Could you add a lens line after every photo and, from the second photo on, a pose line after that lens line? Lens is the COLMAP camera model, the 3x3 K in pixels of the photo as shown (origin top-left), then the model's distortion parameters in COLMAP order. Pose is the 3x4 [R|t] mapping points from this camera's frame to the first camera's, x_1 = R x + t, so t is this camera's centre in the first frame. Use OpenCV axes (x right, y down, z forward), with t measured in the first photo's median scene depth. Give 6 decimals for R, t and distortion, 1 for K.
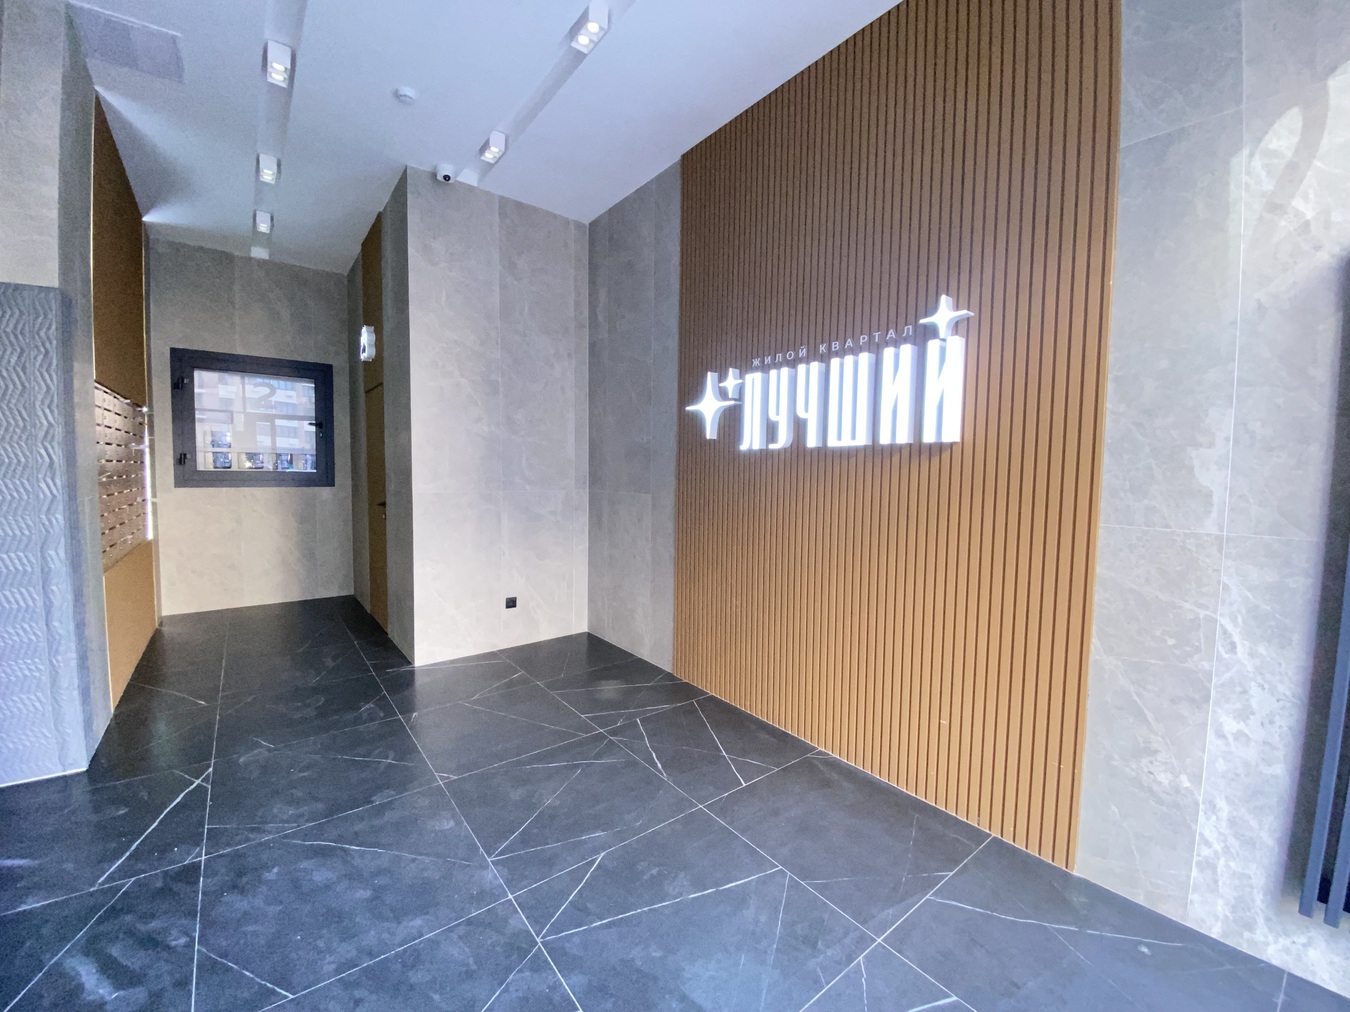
lens RADIAL K [[552.8, 0, 675.0], [0, 552.8, 506.0], [0, 0, 1]] dist [0.022799, -0.023648]
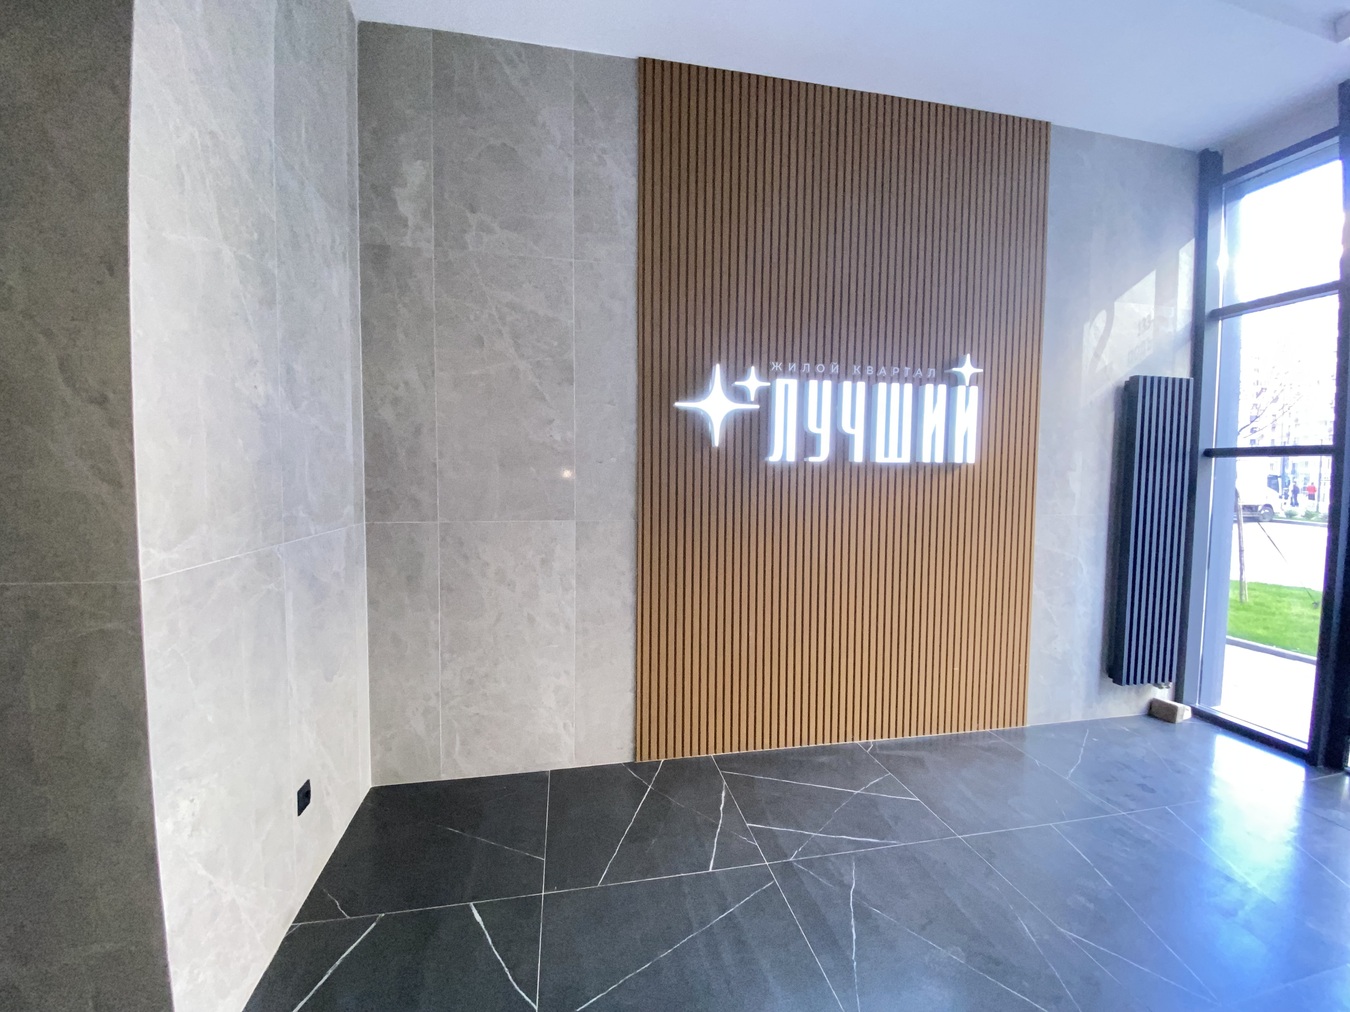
lens RADIAL K [[552.8, 0, 675.0], [0, 552.8, 506.0], [0, 0, 1]] dist [0.022799, -0.023648]
pose [[0.438865, -0.060870, 0.896489, -0.816854], [0.055472, 0.997635, 0.040582, -0.081756], [-0.896839, 0.031919, 0.441204, 0.813702]]
